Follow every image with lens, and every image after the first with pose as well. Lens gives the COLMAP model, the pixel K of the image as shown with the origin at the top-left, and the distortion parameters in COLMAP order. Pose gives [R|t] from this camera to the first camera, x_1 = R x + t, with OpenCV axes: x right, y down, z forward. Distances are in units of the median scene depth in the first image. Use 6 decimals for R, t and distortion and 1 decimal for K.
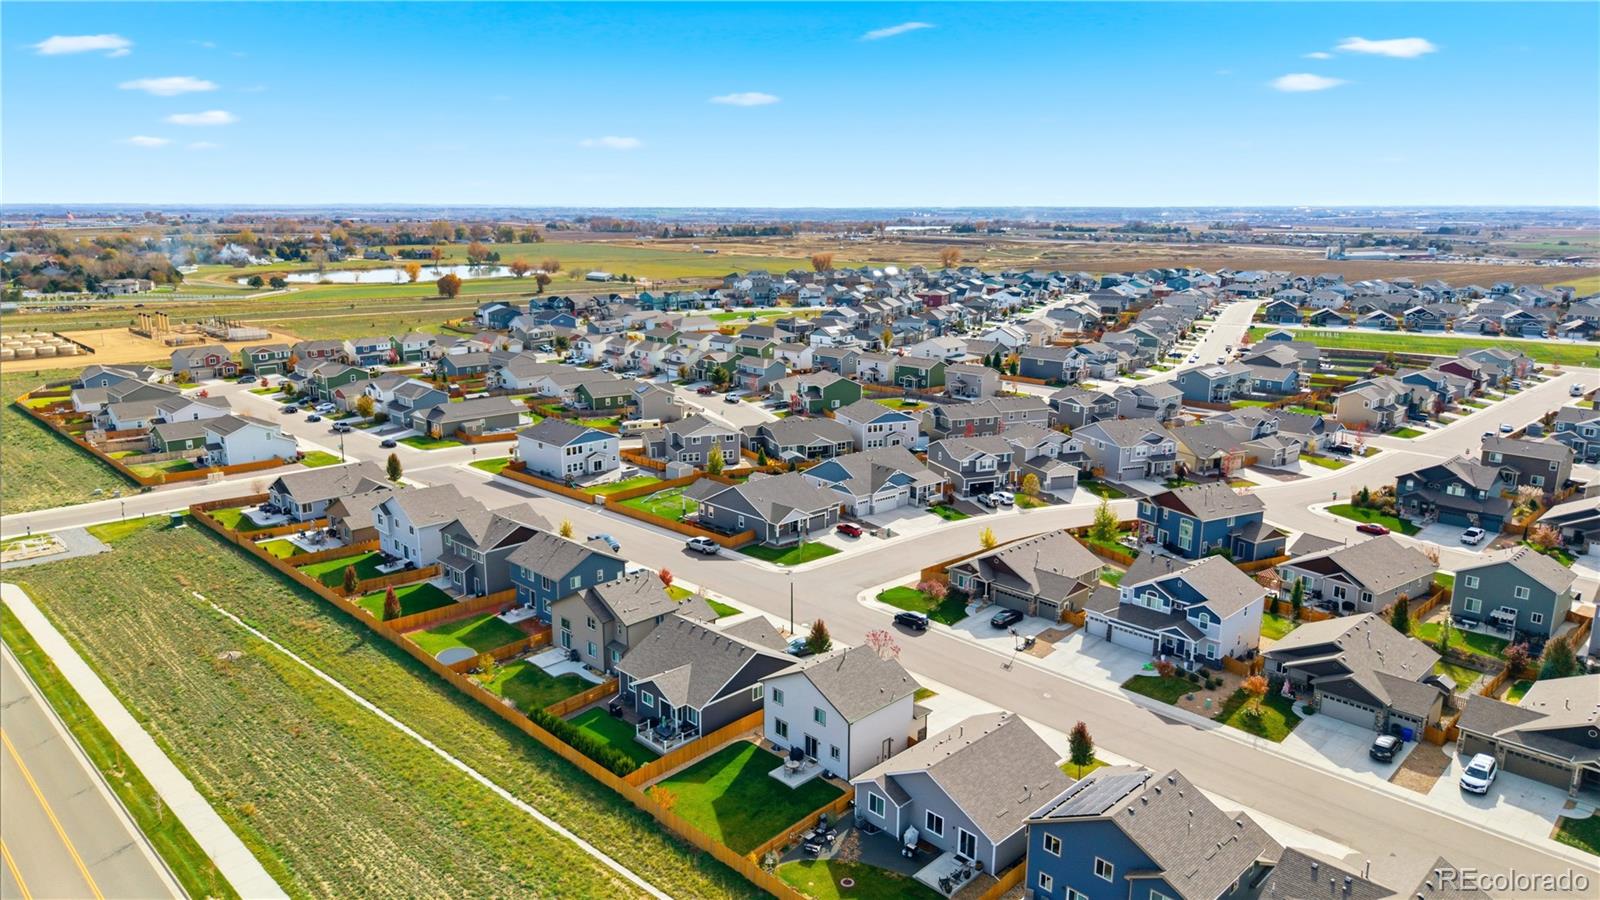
lens RADIAL K [[1073.7, 0, 800.0], [0, 1073.7, 450.0], [0, 0, 1]] dist [0.051014, -0.062987]
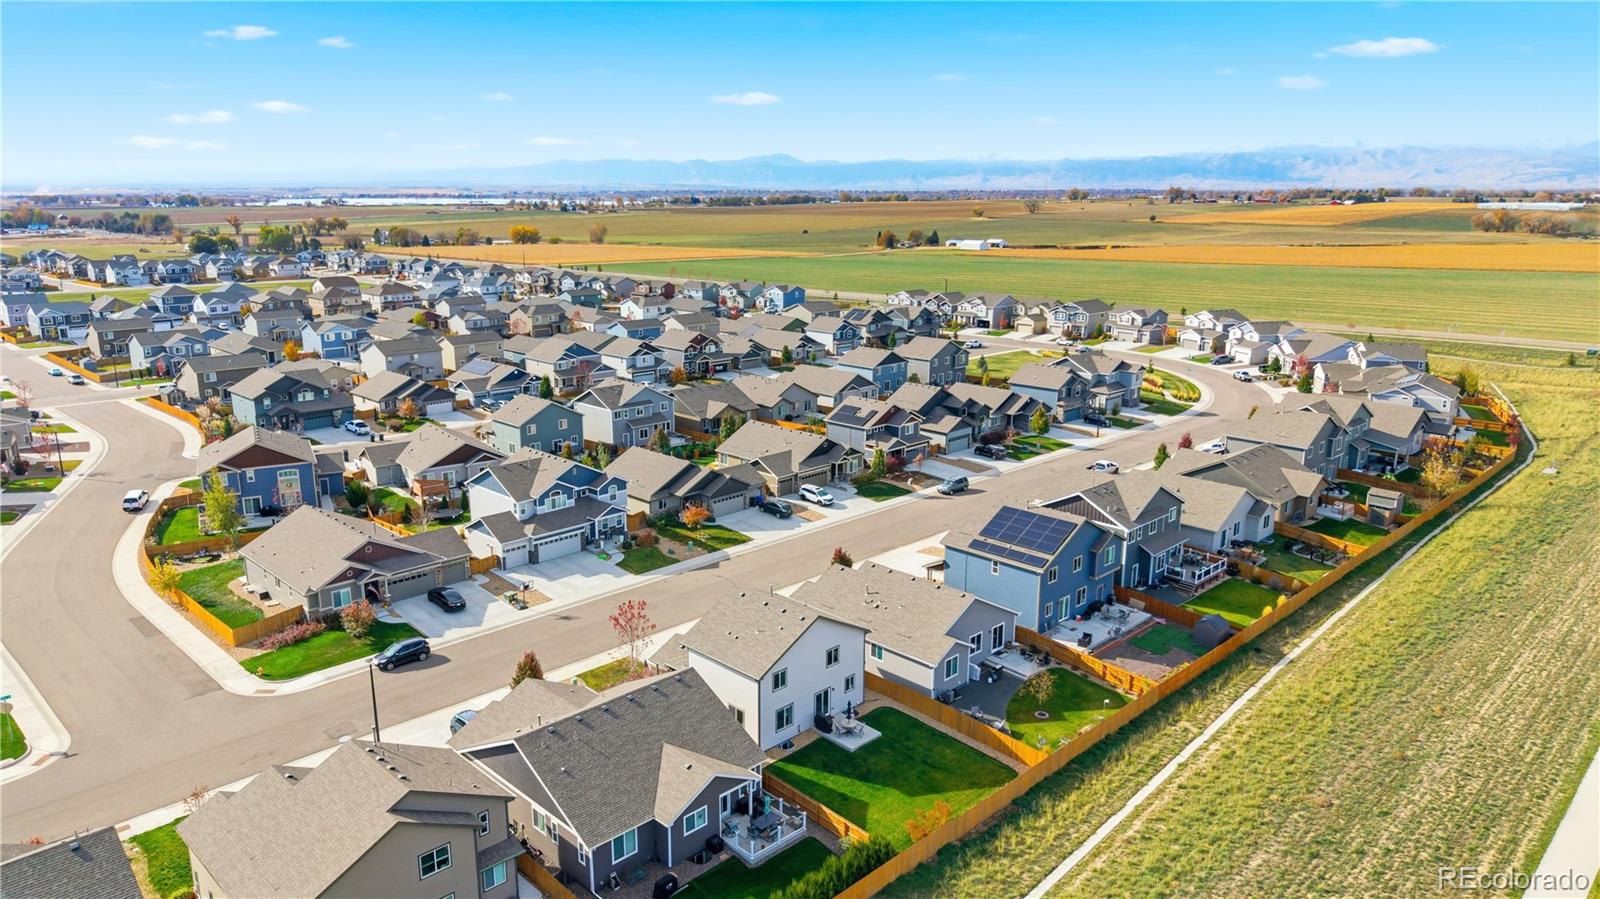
lens RADIAL K [[1073.7, 0, 800.0], [0, 1073.7, 449.5], [0, 0, 1]] dist [0.051014, -0.062987]
pose [[-0.017392, -0.238745, 0.970926, -0.618357], [0.222499, 0.945800, 0.236552, -0.081158], [-0.974778, 0.220144, 0.036671, 0.815668]]
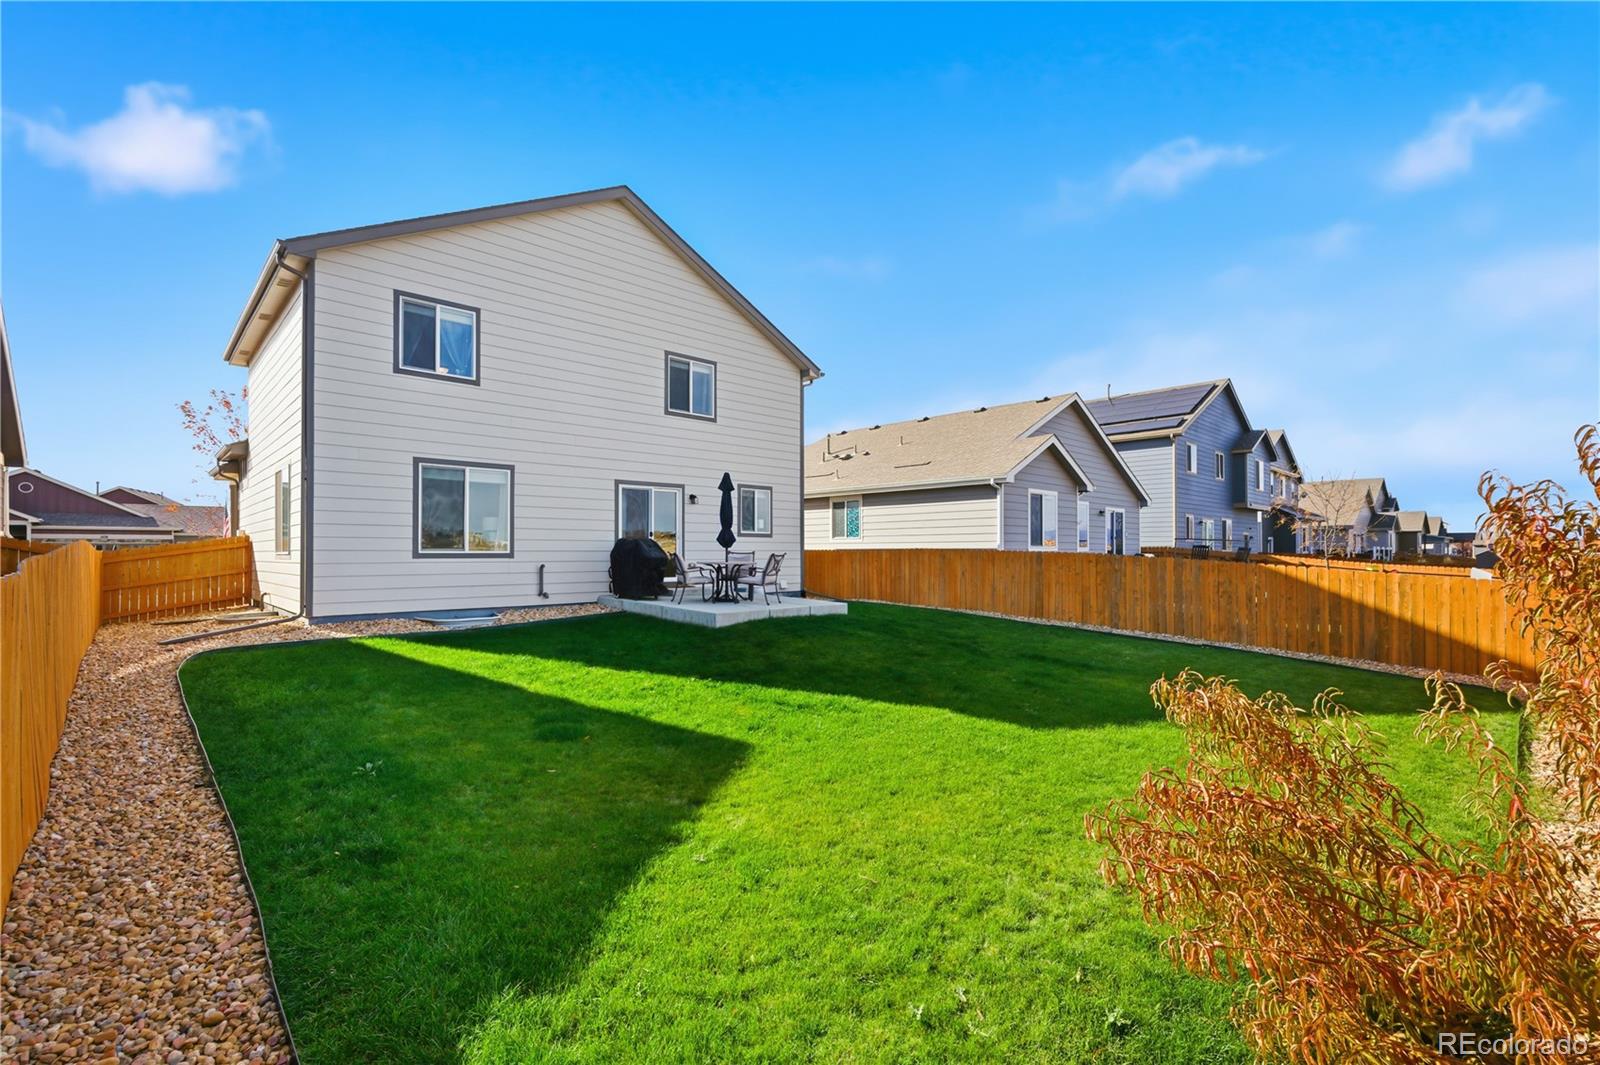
lens RADIAL K [[709.2, 0, 802.6], [0, 709.2, 534.2], [0, 0, 1]] dist [0.002532, 0.000808]
pose [[0.012679, 0.019999, 0.999720, -0.126650], [0.231310, 0.972622, -0.022390, 0.247500], [-0.972797, 0.231529, 0.007706, 0.833019]]
